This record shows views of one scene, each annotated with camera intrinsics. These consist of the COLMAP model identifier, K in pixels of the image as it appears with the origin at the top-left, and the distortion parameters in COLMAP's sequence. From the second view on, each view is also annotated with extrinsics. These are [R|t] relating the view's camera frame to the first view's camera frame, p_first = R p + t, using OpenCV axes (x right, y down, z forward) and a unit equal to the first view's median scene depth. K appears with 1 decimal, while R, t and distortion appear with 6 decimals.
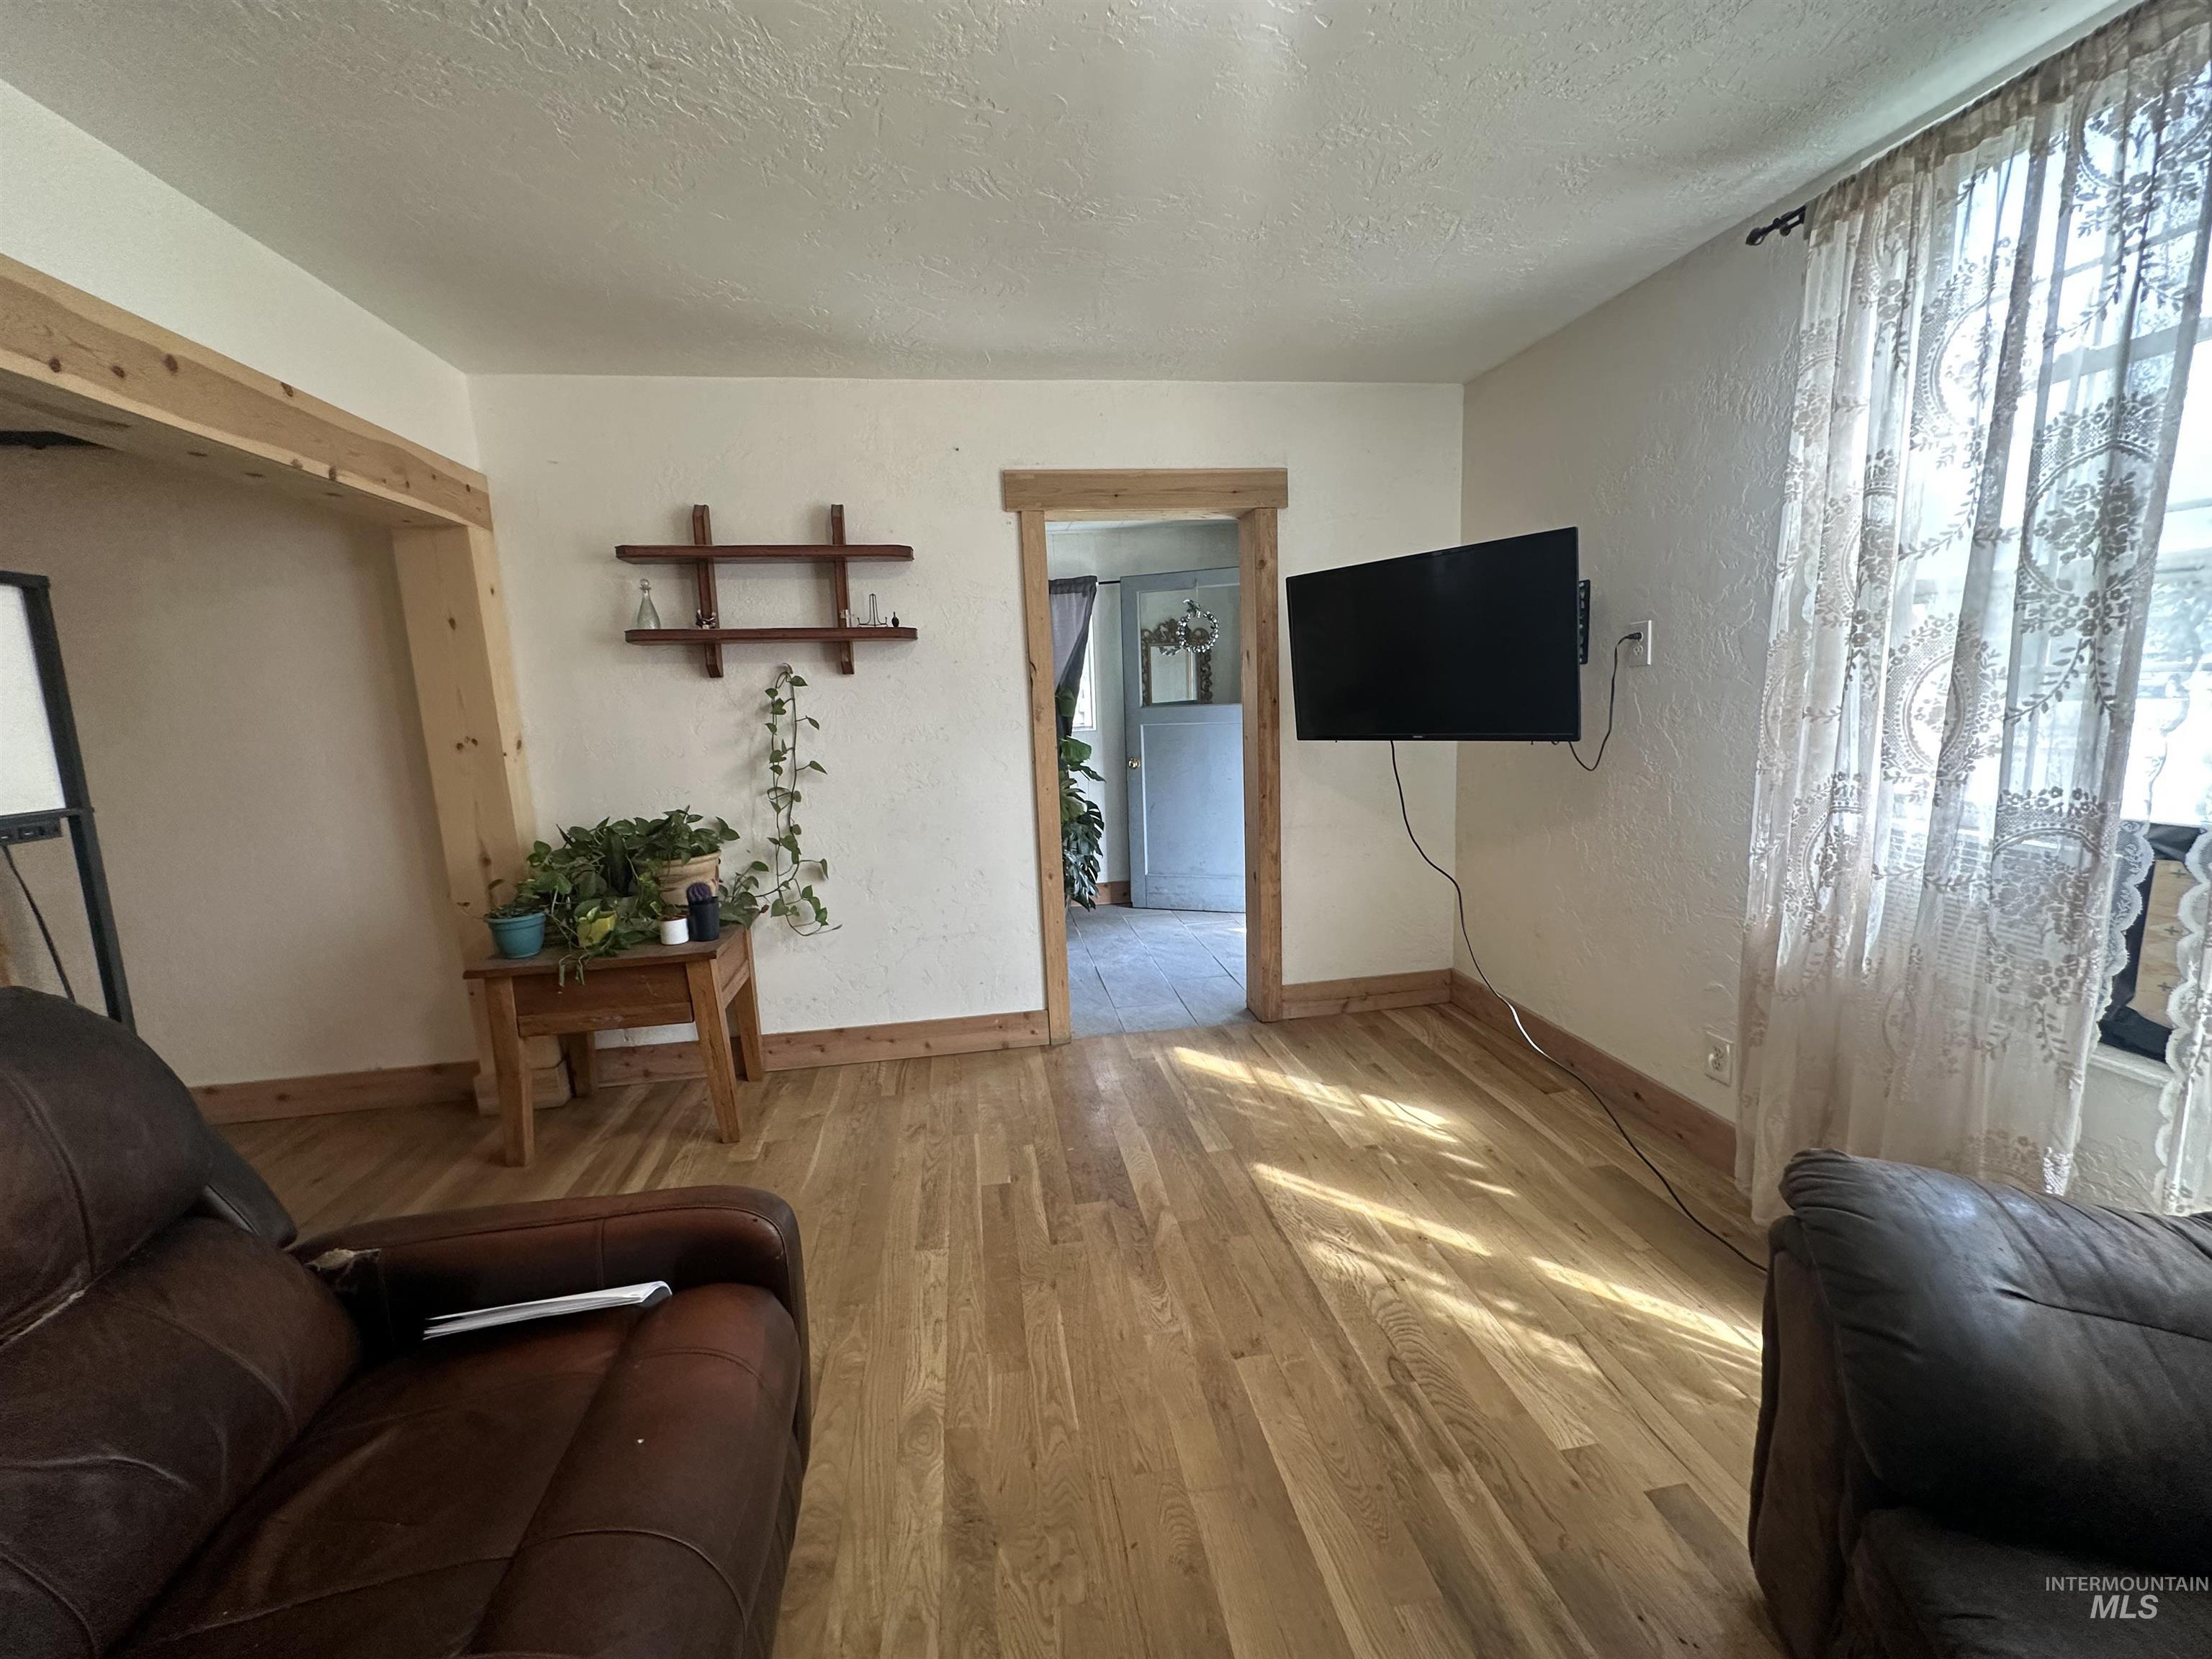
lens RADIAL K [[884.8, 0, 1106.2], [0, 884.8, 839.6], [0, 0, 1]] dist [-0.004042, 0.001199]
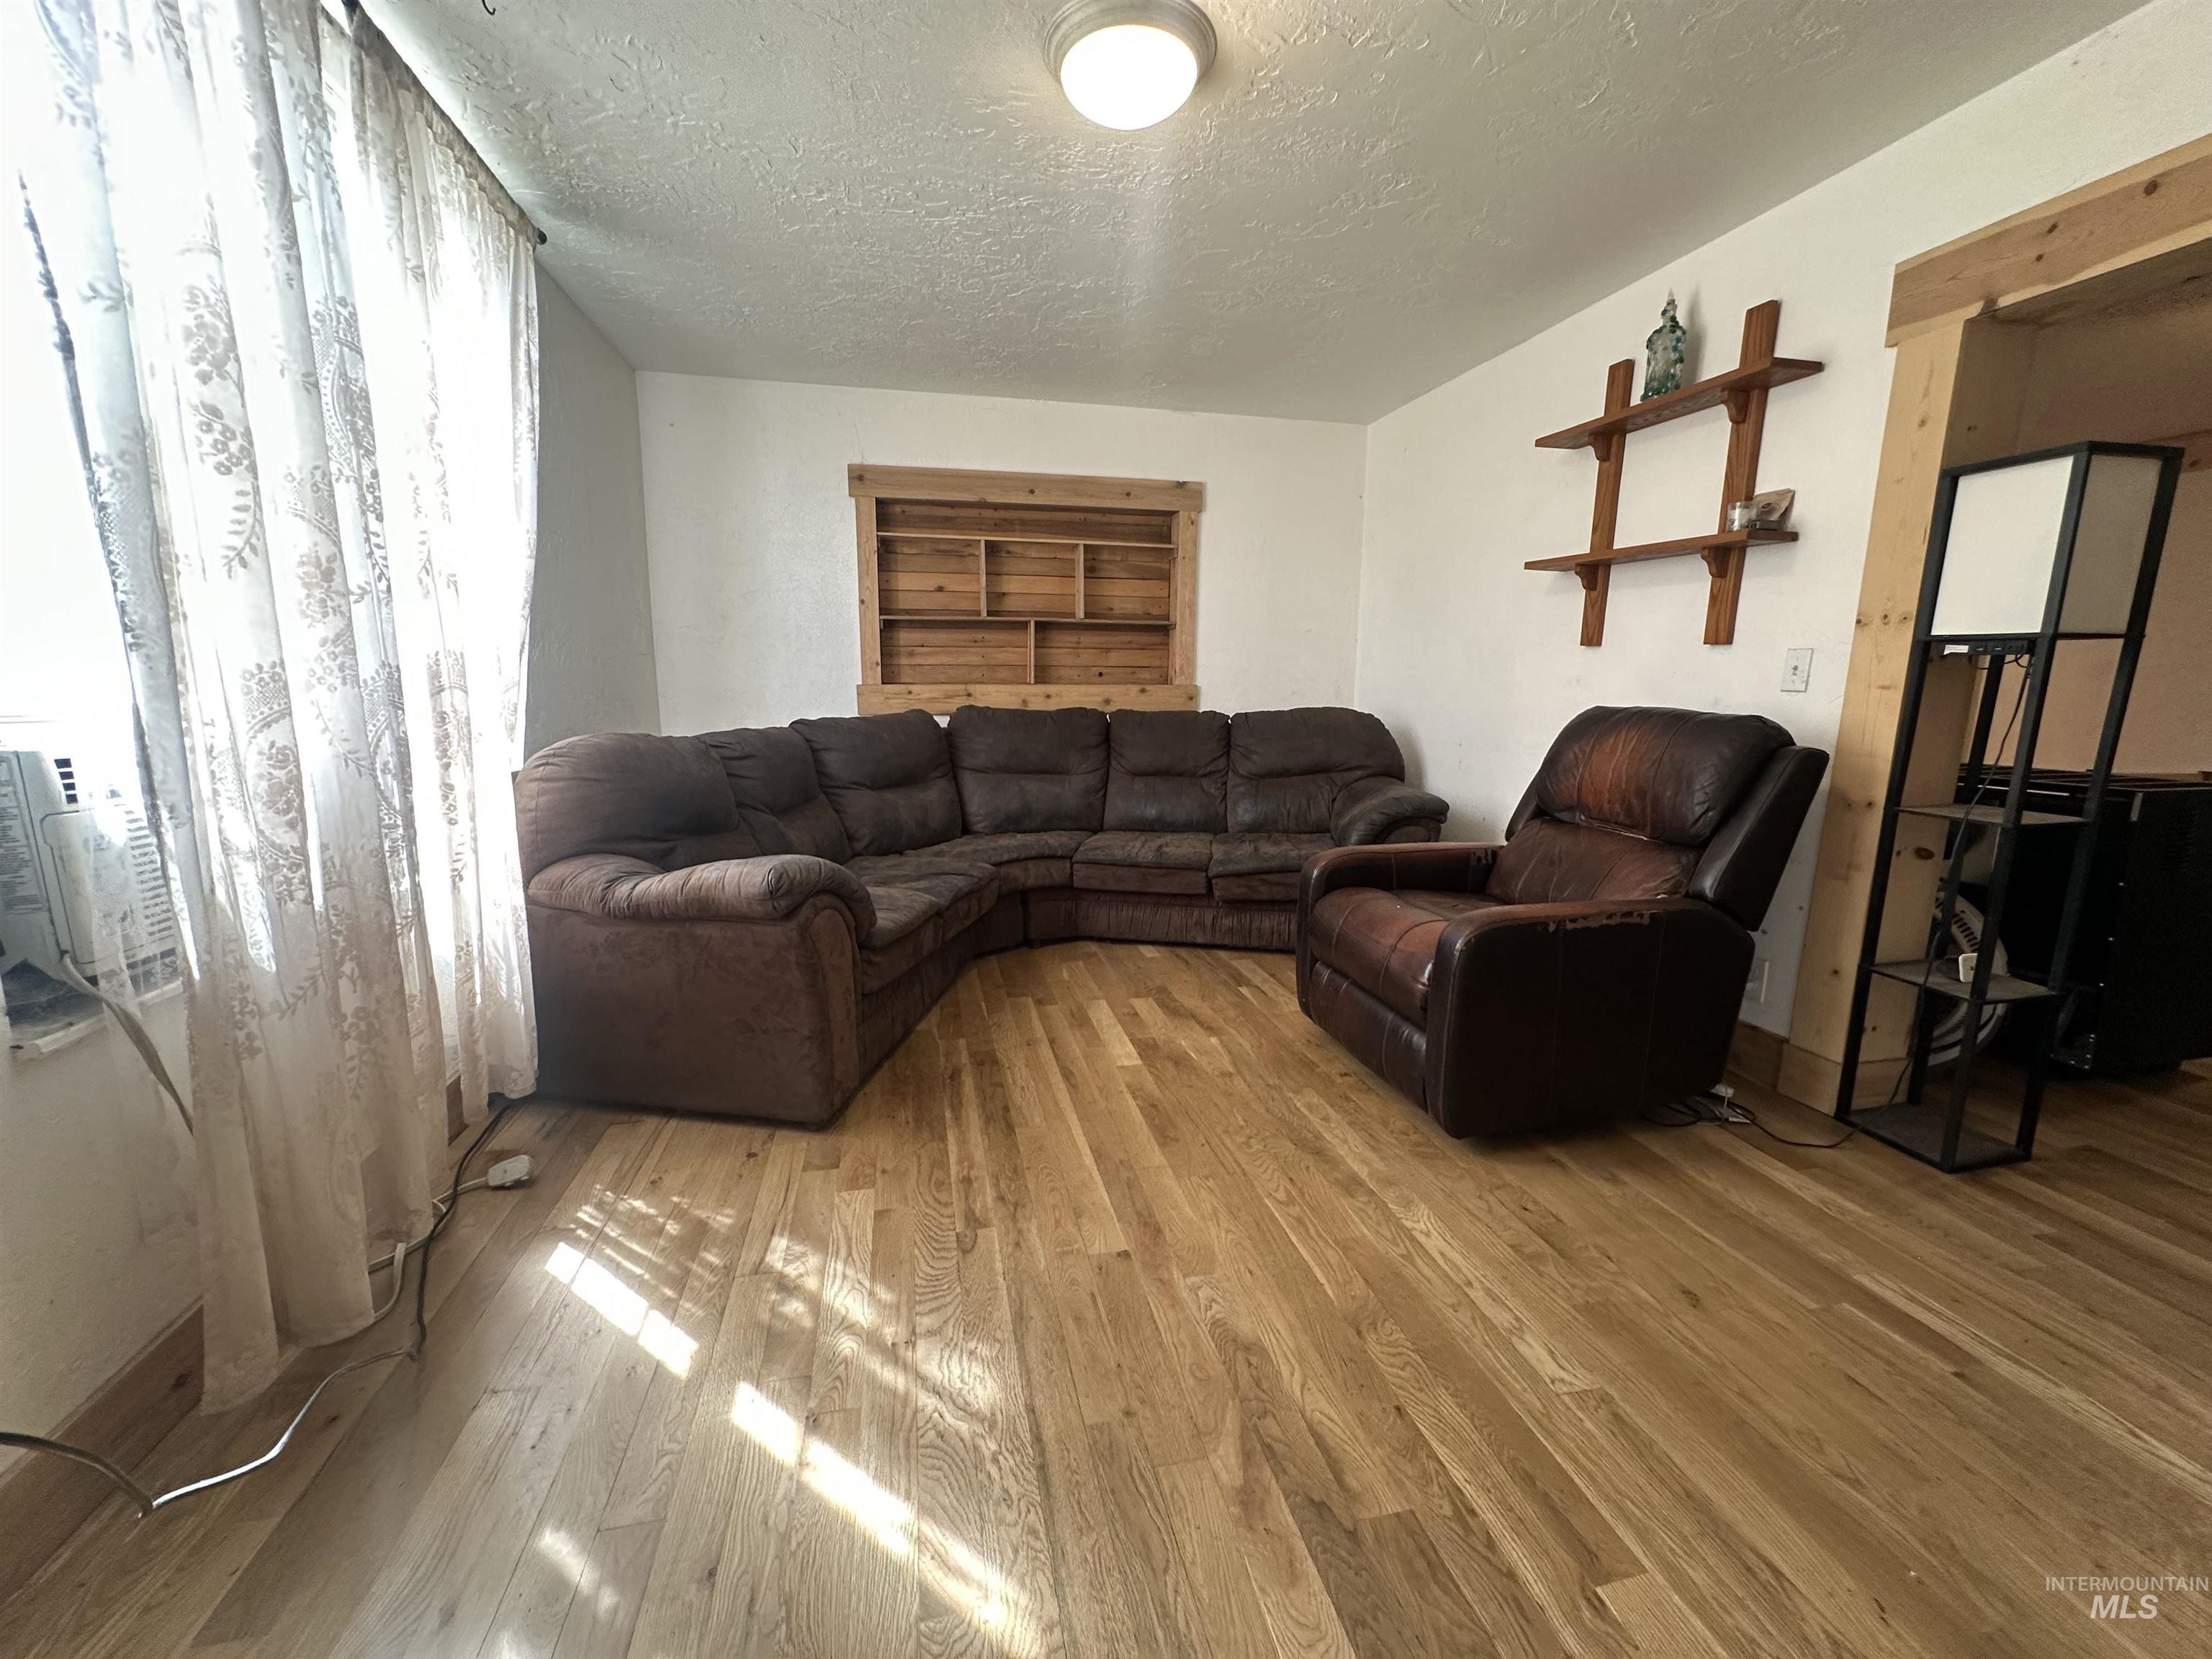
lens RADIAL K [[884.8, 0, 1099.4], [0, 884.8, 833.1], [0, 0, 1]] dist [-0.004042, 0.001199]
pose [[-0.998242, 0.035159, -0.047716, 0.179320], [0.016811, 0.939948, 0.340903, -0.152747], [0.056837, 0.339501, -0.938887, 1.524768]]
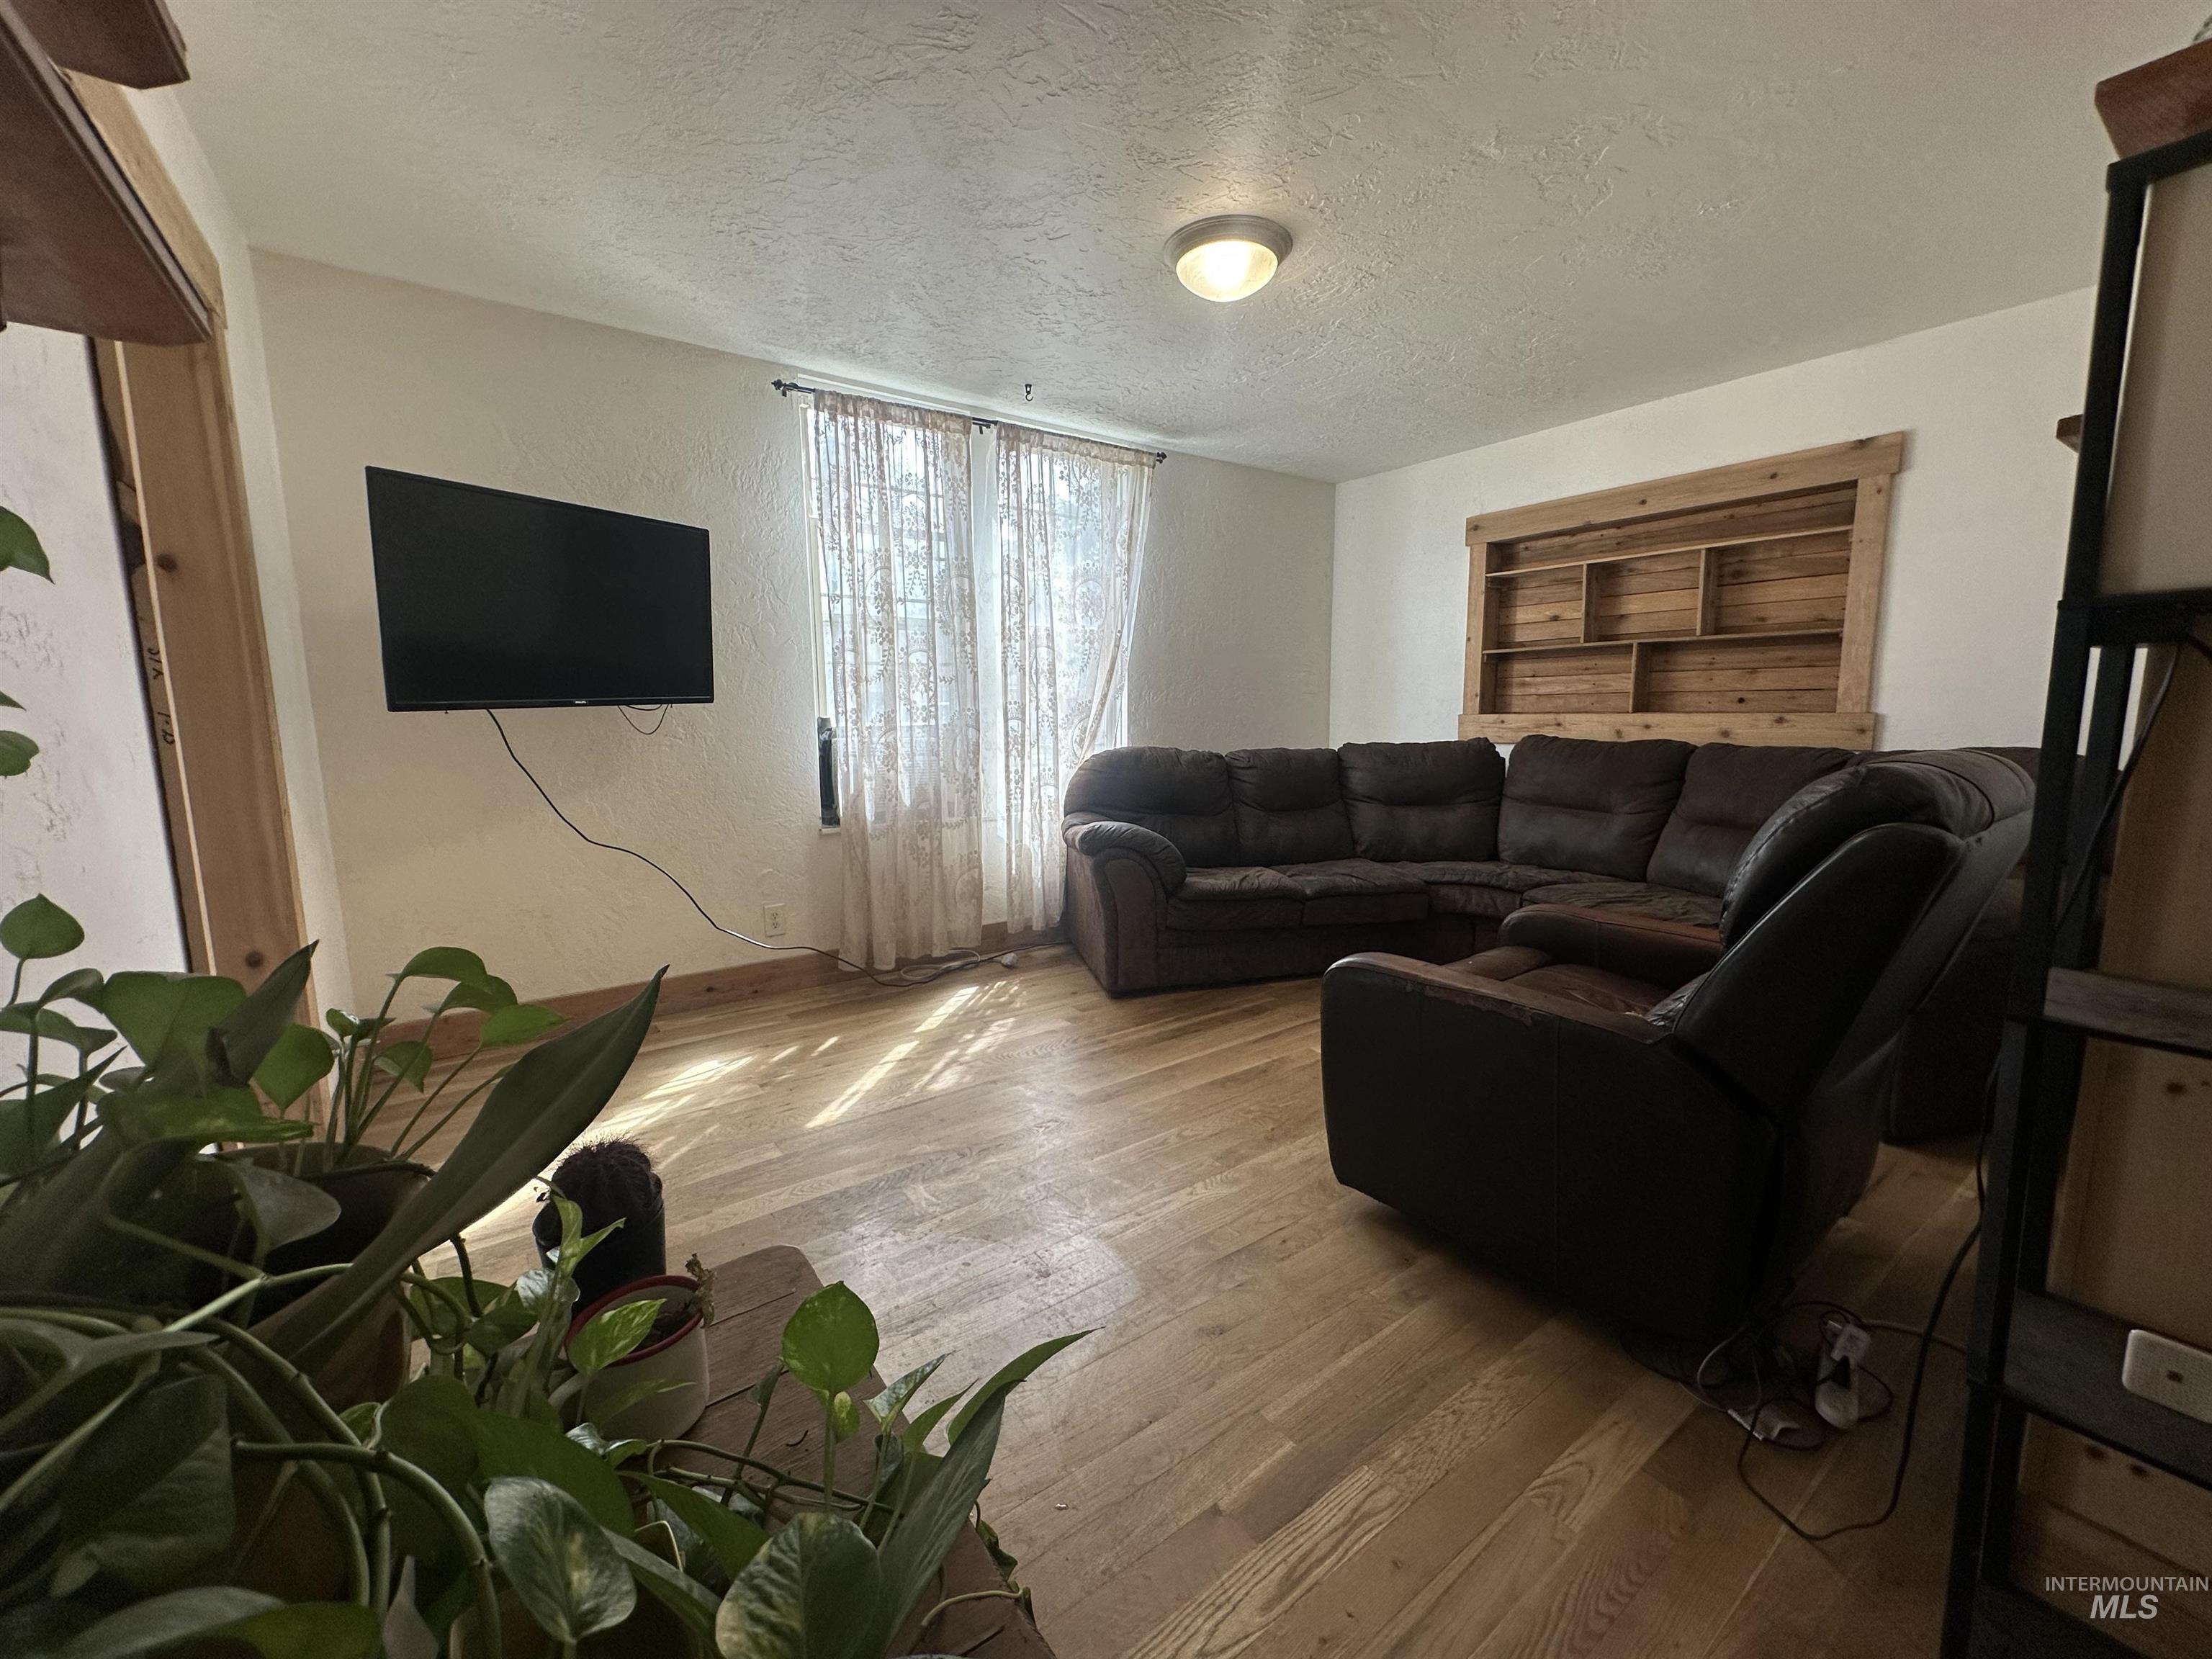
lens RADIAL K [[884.8, 0, 1099.2], [0, 884.8, 830.7], [0, 0, 1]] dist [-0.004042, 0.001199]
pose [[-0.439143, -0.086667, 0.894227, -0.980697], [0.179183, 0.966891, 0.181704, -0.077034], [-0.880367, 0.240024, -0.409074, 1.263853]]
